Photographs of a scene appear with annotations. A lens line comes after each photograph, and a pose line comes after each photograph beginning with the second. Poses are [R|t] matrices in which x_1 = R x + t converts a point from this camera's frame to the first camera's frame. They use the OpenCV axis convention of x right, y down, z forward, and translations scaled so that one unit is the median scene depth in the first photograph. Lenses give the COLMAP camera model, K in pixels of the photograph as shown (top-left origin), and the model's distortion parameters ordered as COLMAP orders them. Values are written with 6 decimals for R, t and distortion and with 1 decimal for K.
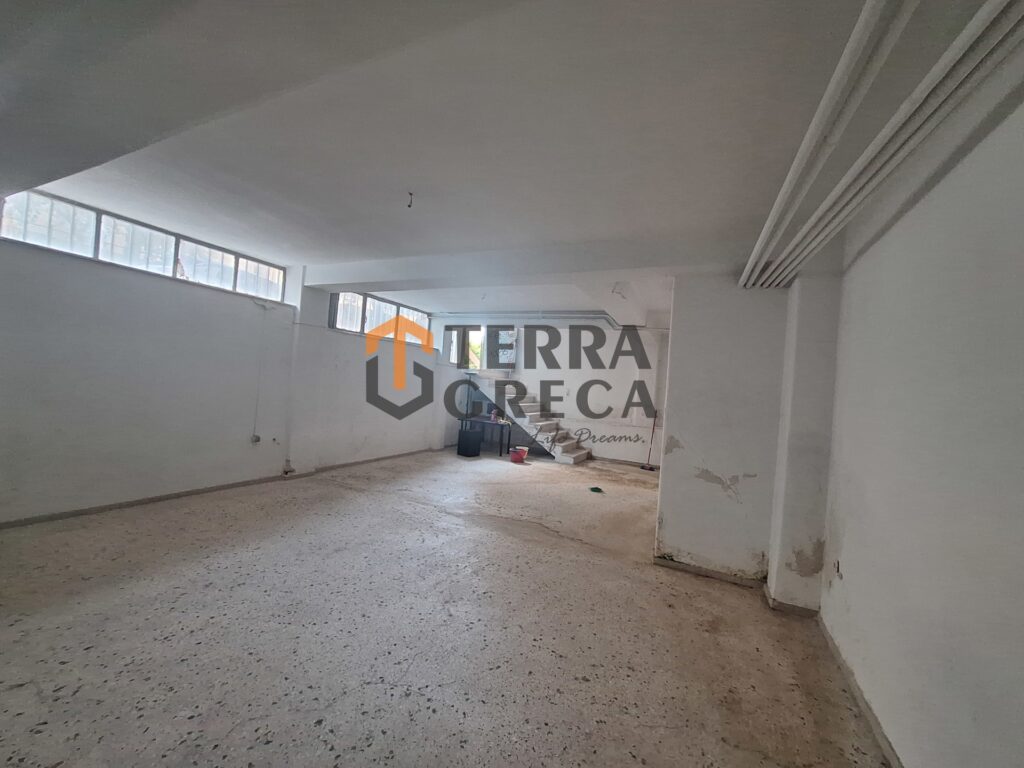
lens RADIAL K [[403.2, 0, 517.6], [0, 403.2, 383.1], [0, 0, 1]] dist [-0.006549, 0.001545]
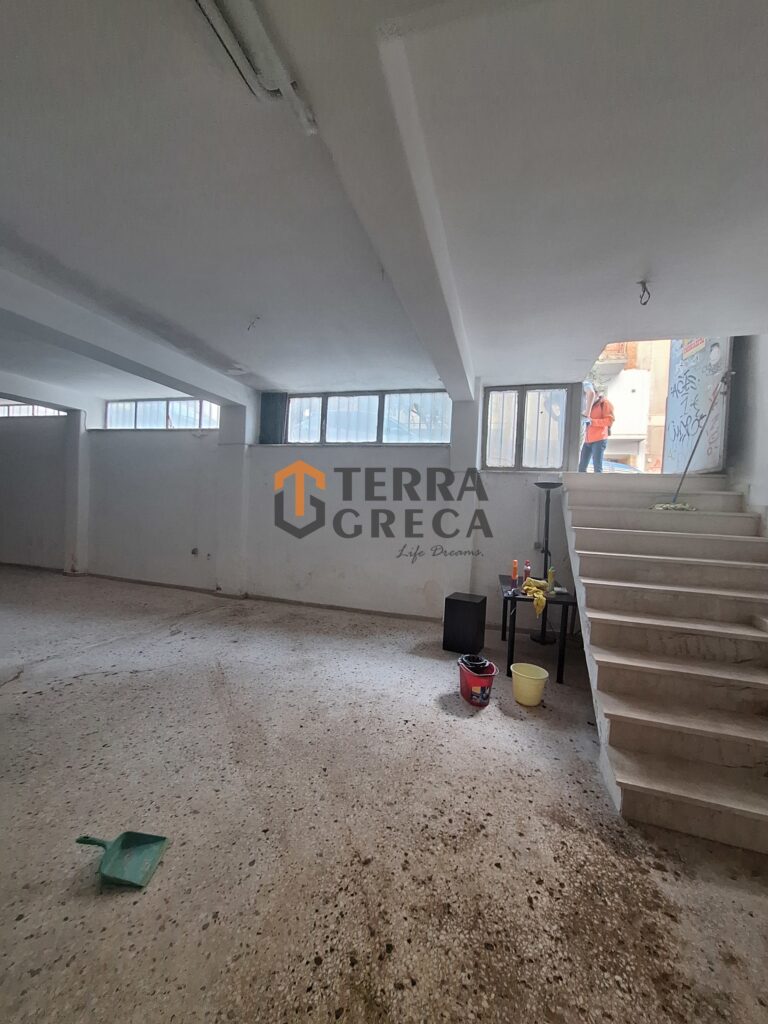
lens RADIAL K [[403.2, 0, 384.9], [0, 403.2, 517.9], [0, 0, 1]] dist [-0.006549, 0.001545]
pose [[0.153128, -0.042322, -0.987300, 0.665908], [-0.034275, 0.998254, -0.048108, 0.093854], [0.987612, 0.041207, 0.151410, 1.586414]]
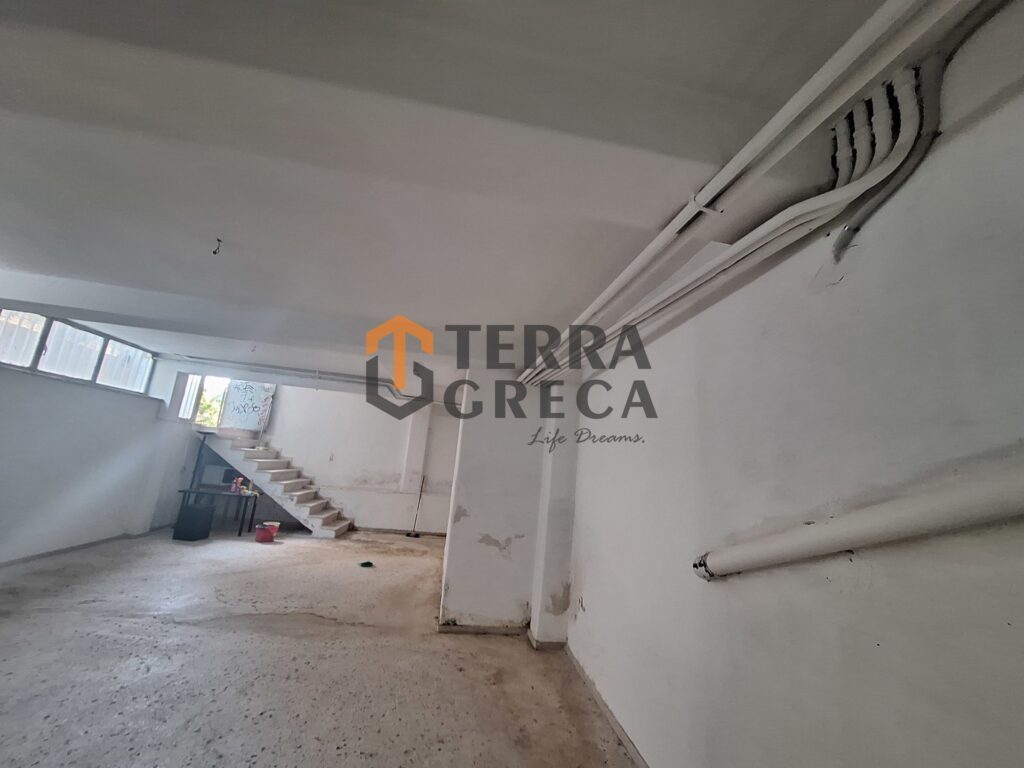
lens RADIAL K [[403.2, 0, 517.0], [0, 403.2, 382.8], [0, 0, 1]] dist [-0.006549, 0.001545]
pose [[0.826028, 0.114232, 0.551933, -0.123073], [-0.030687, 0.986909, -0.158332, -0.027983], [-0.562794, 0.113850, 0.818719, -0.040333]]
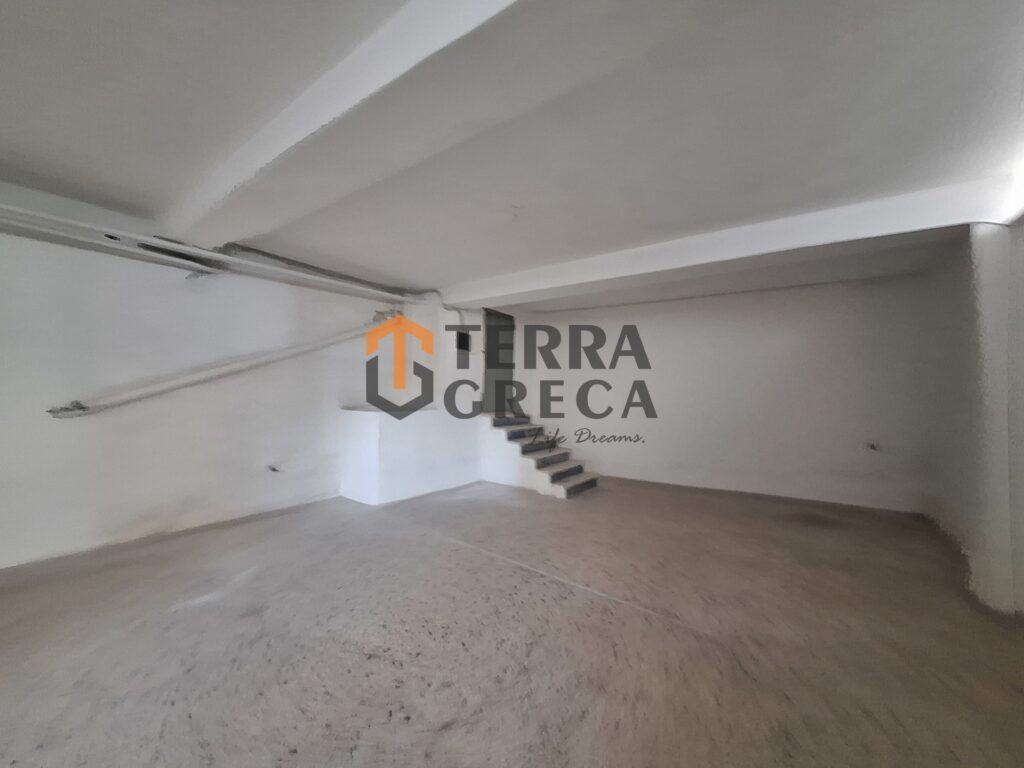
lens RADIAL K [[403.2, 0, 512.4], [0, 403.2, 376.7], [0, 0, 1]] dist [-0.006549, 0.001545]
pose [[-0.979237, -0.090569, 0.181361, -0.618247], [-0.098460, 0.994526, -0.034968, -0.020883], [-0.177201, -0.052099, -0.982795, 0.806154]]
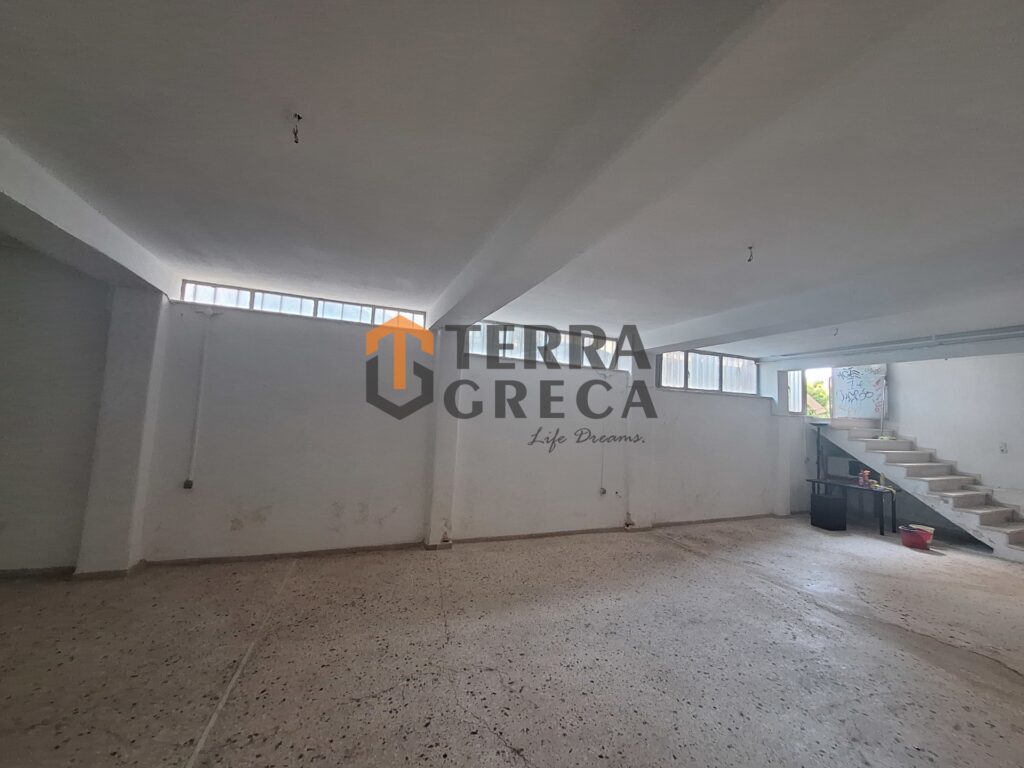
lens RADIAL K [[403.2, 0, 519.1], [0, 403.2, 383.5], [0, 0, 1]] dist [-0.006549, 0.001545]
pose [[0.746125, -0.095745, -0.658885, -0.054229], [0.017356, 0.992067, -0.124507, -0.029911], [0.665579, 0.081462, 0.741868, -0.031827]]
